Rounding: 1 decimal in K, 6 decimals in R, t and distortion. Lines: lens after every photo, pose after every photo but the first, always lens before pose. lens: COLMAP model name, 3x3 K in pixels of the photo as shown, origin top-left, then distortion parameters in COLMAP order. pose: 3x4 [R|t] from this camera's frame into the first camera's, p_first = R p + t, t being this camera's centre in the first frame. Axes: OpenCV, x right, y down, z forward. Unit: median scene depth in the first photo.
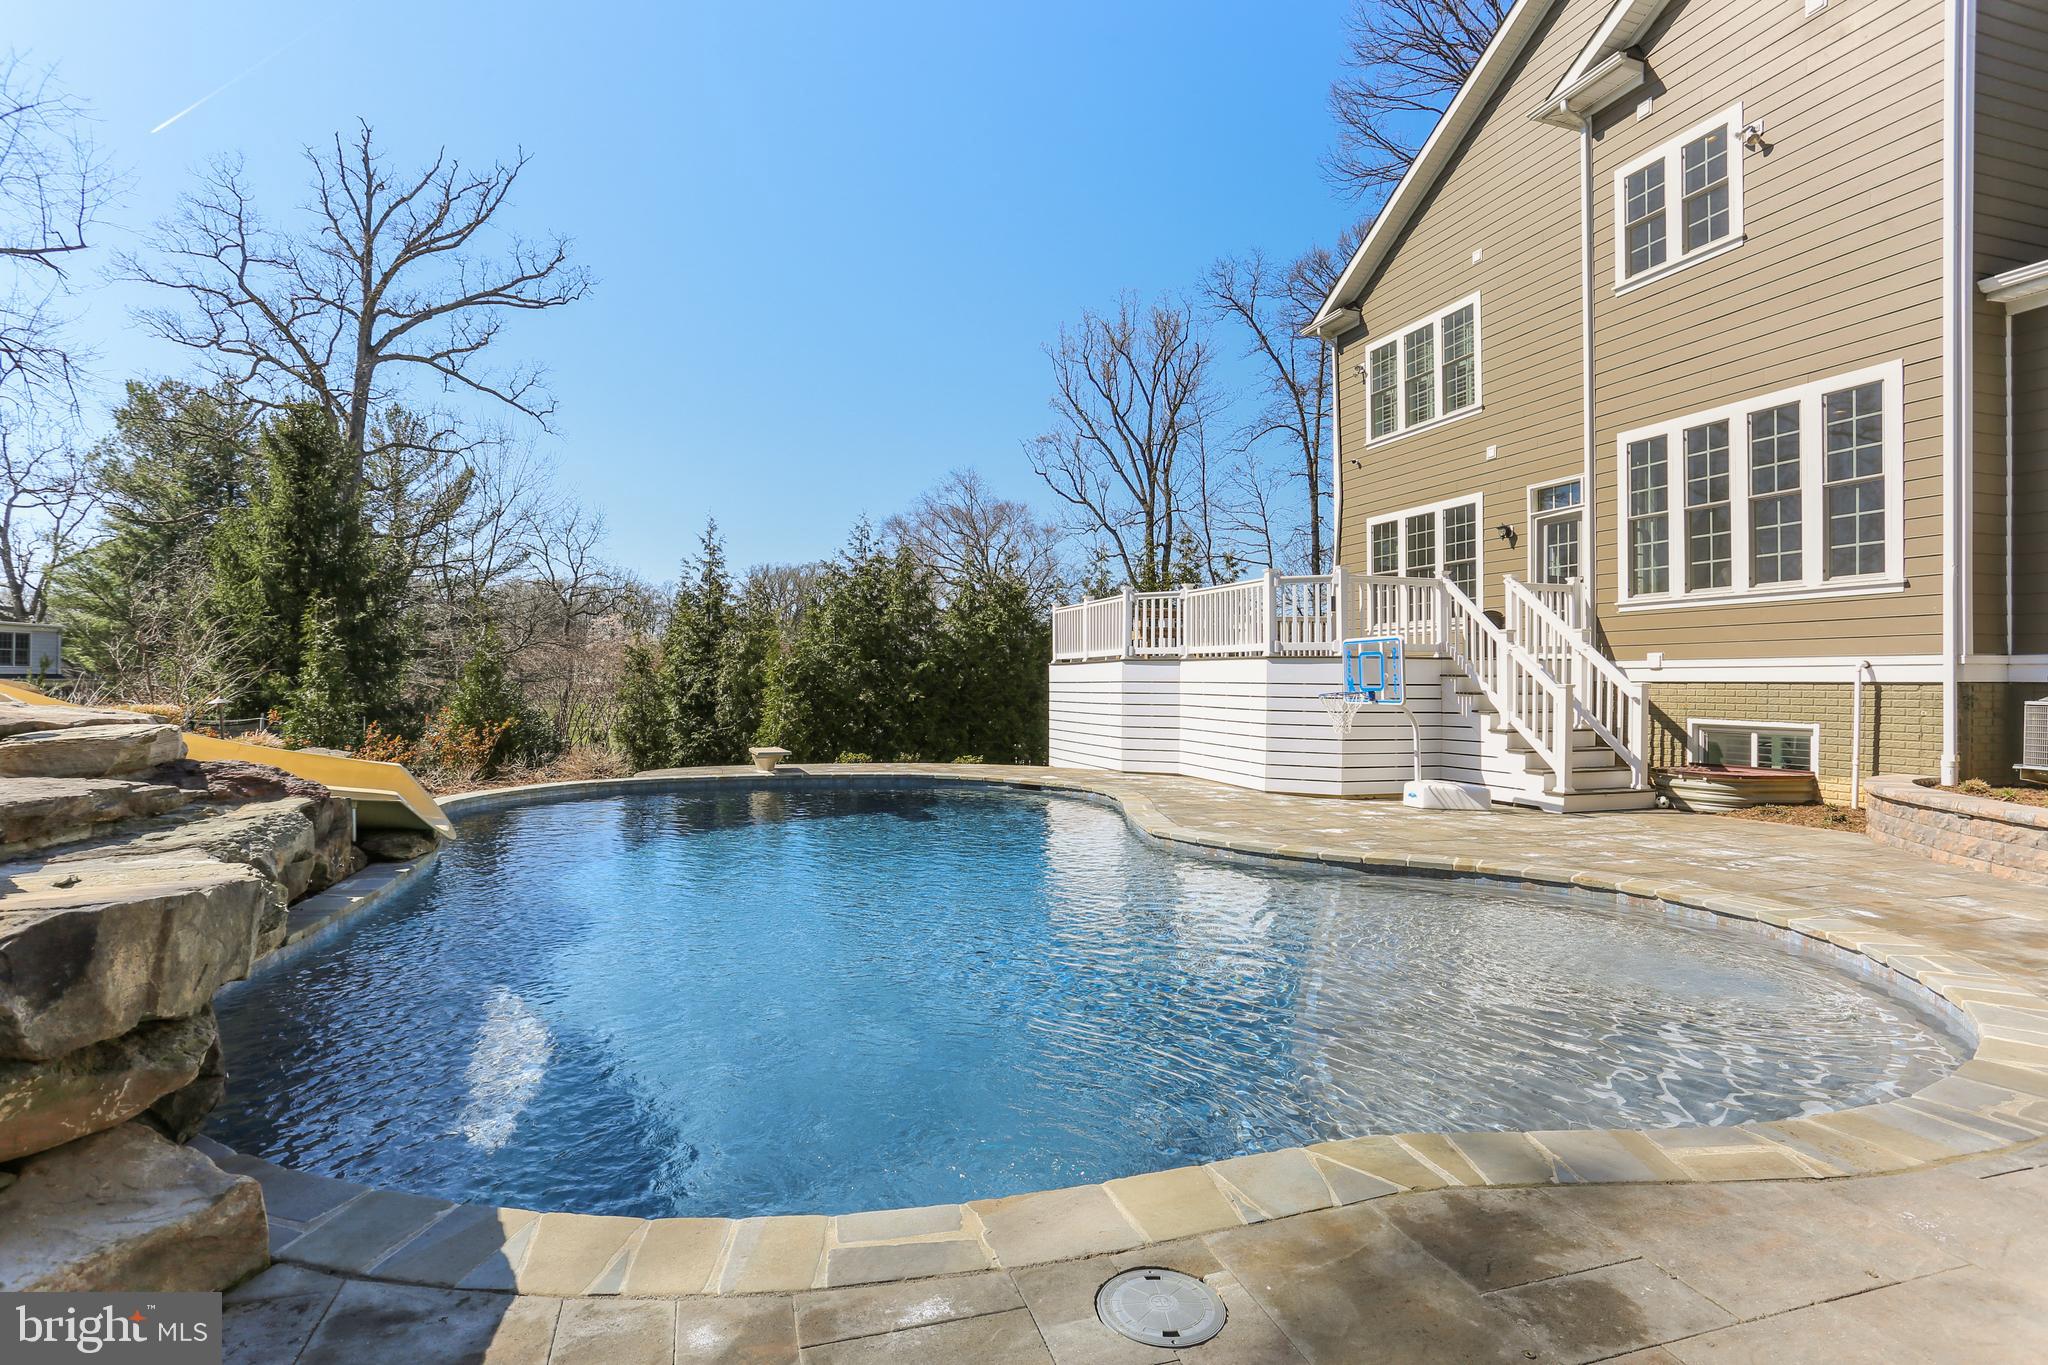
lens RADIAL K [[1010.2, 0, 1003.4], [0, 1010.2, 676.7], [0, 0, 1]] dist [-0.060527, 0.027935]
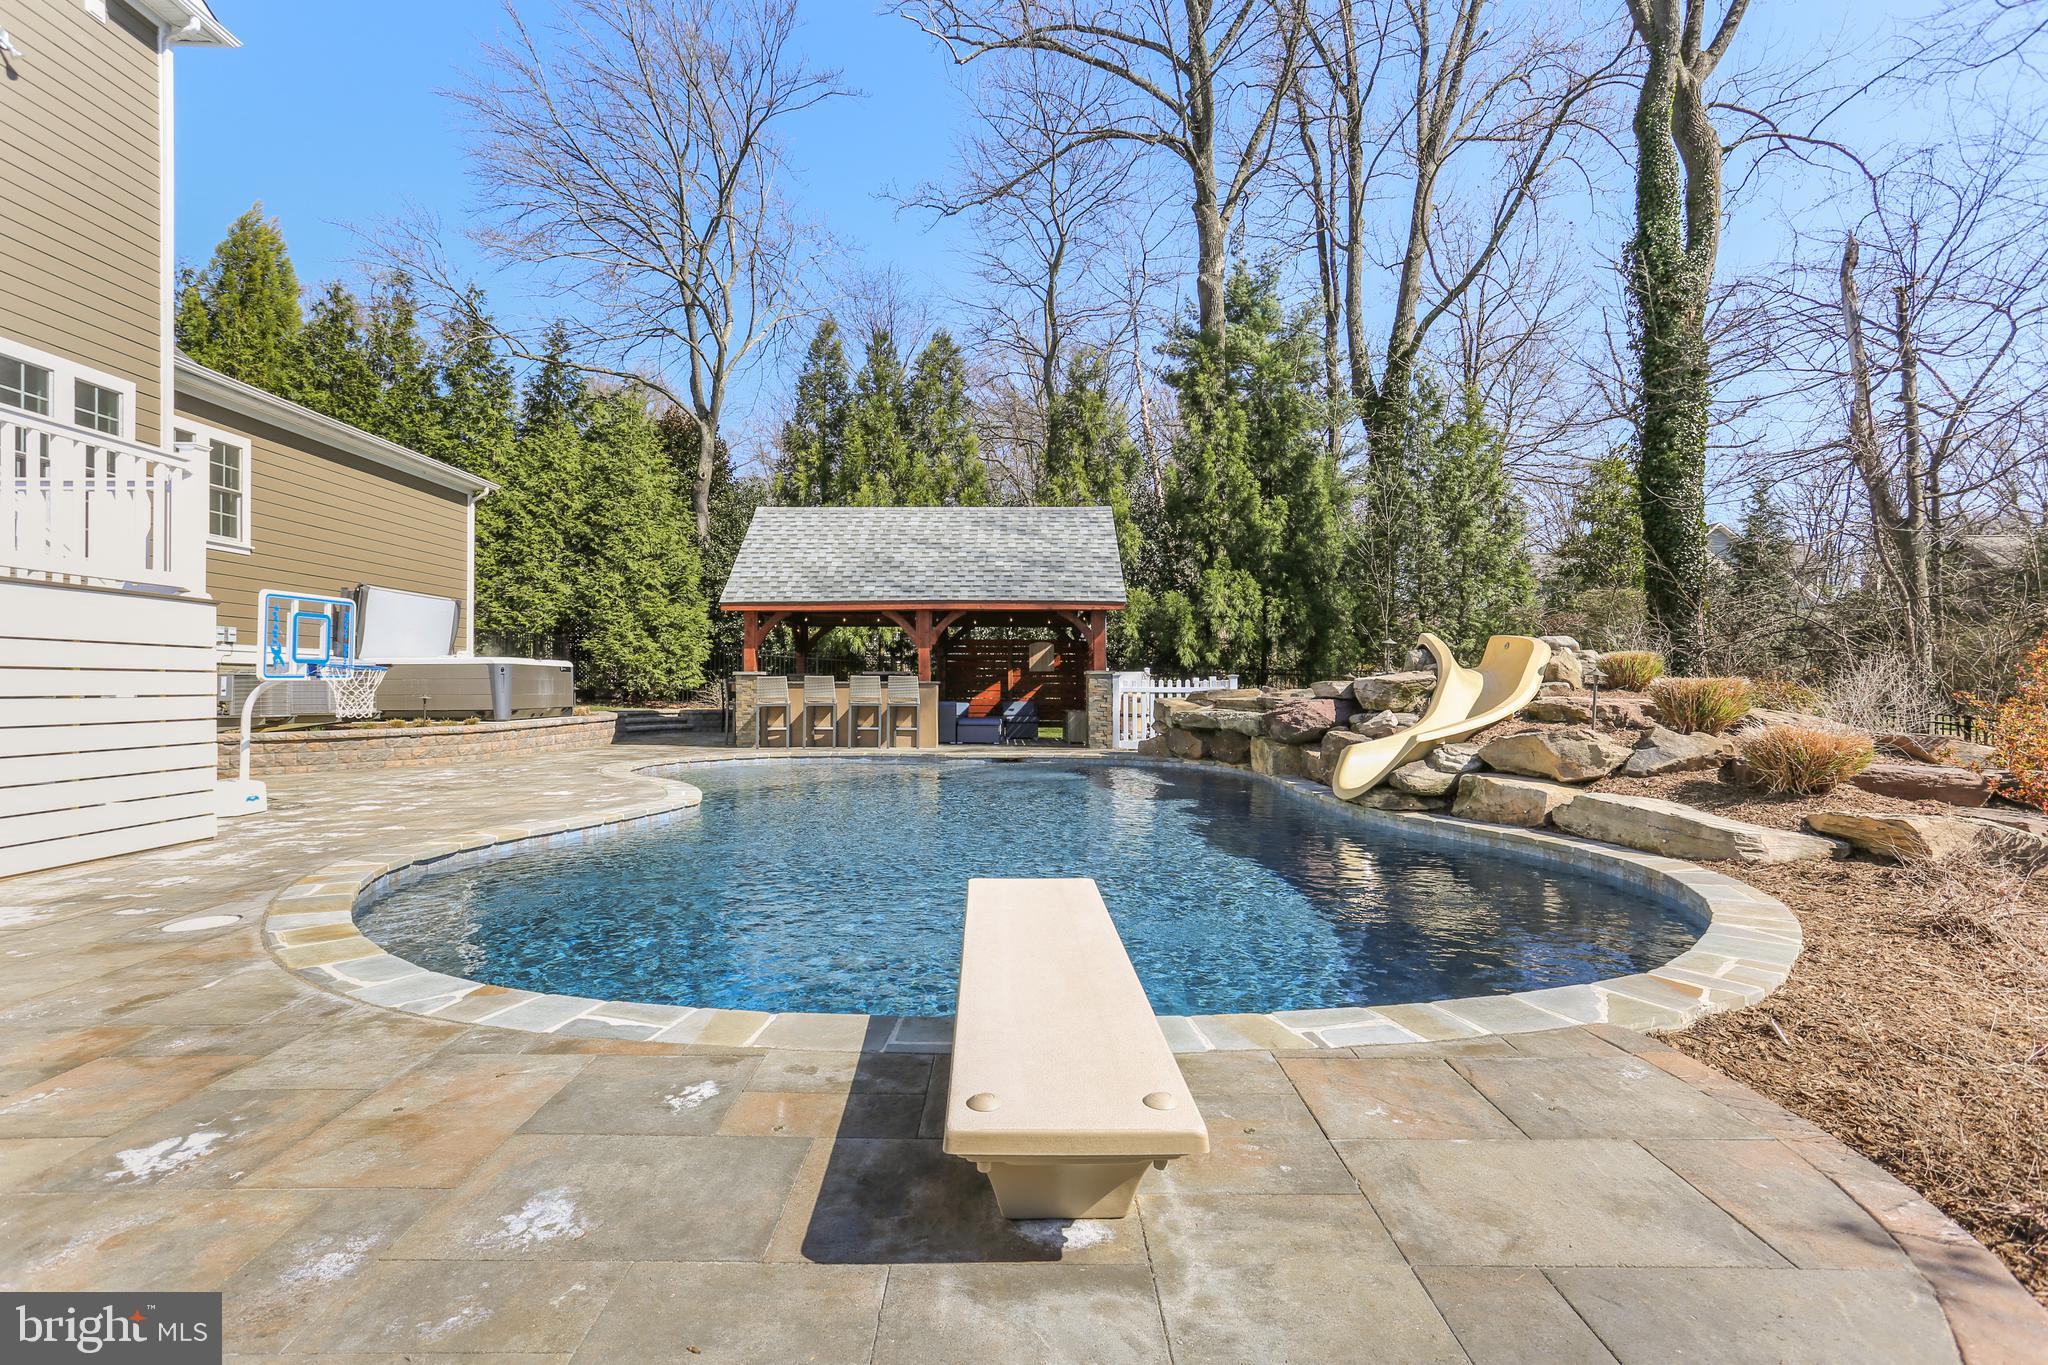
lens RADIAL K [[960.4, 0, 1013.5], [0, 960.4, 683.4], [0, 0, 1]] dist [-0.053161, 0.025453]
pose [[-0.958217, -0.005798, 0.285983, -0.213526], [-0.006603, 0.999976, -0.001849, 0.015905], [-0.285966, -0.003660, -0.958233, 0.901566]]
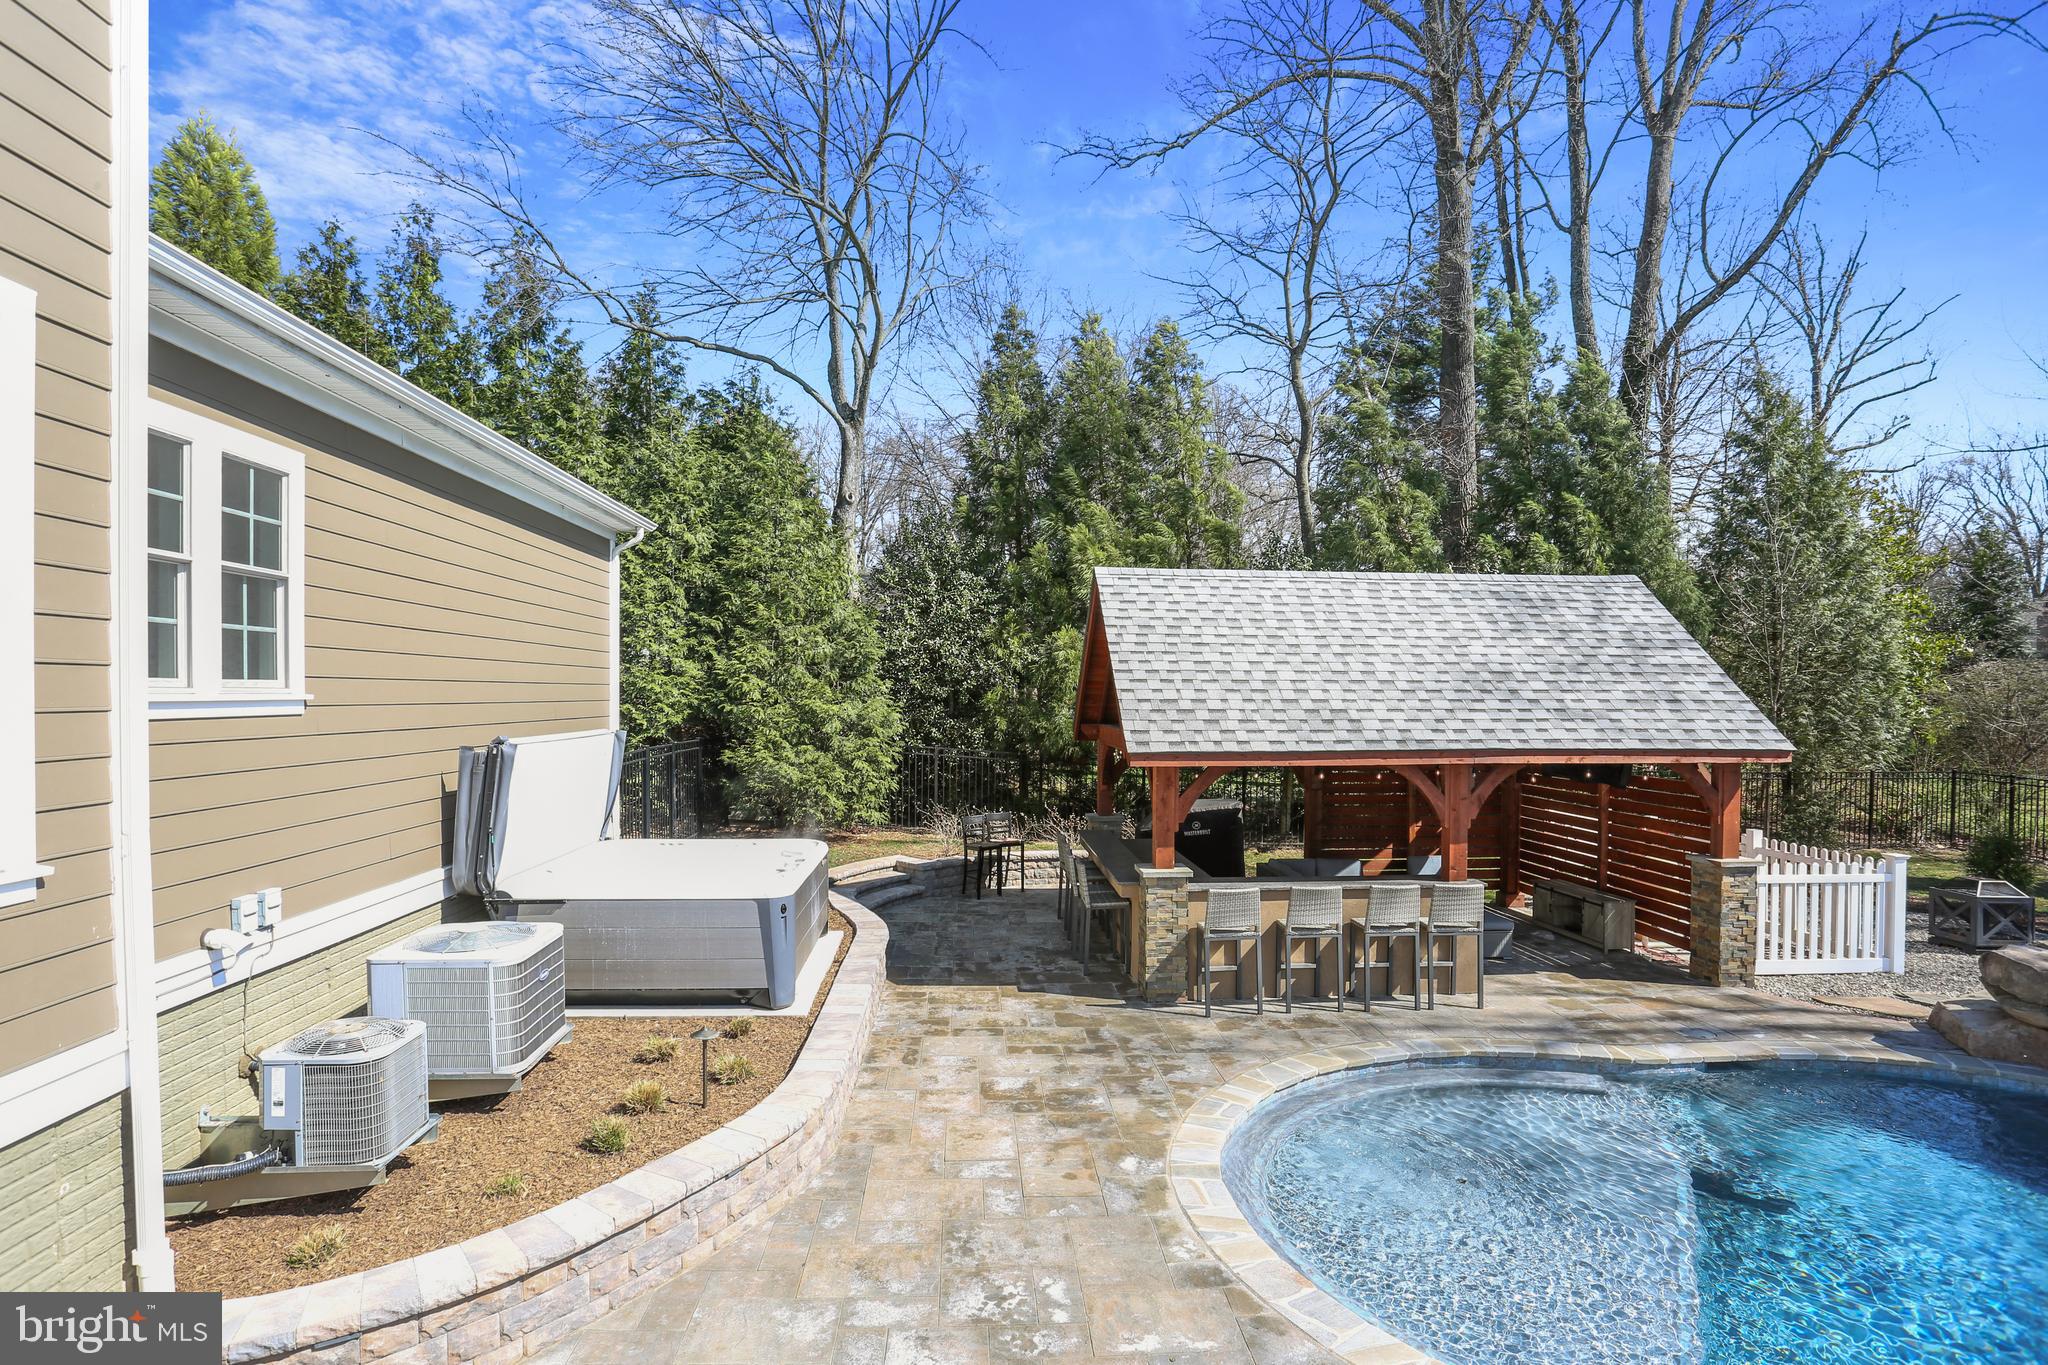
lens RADIAL K [[985.7, 0, 1016.3], [0, 985.7, 706.6], [0, 0, 1]] dist [-0.063665, 0.023902]
pose [[-0.970898, -0.010411, 0.239267, 0.231305], [-0.008665, 0.999928, 0.008346, -0.085553], [-0.239336, 0.006029, -0.970918, 0.644731]]
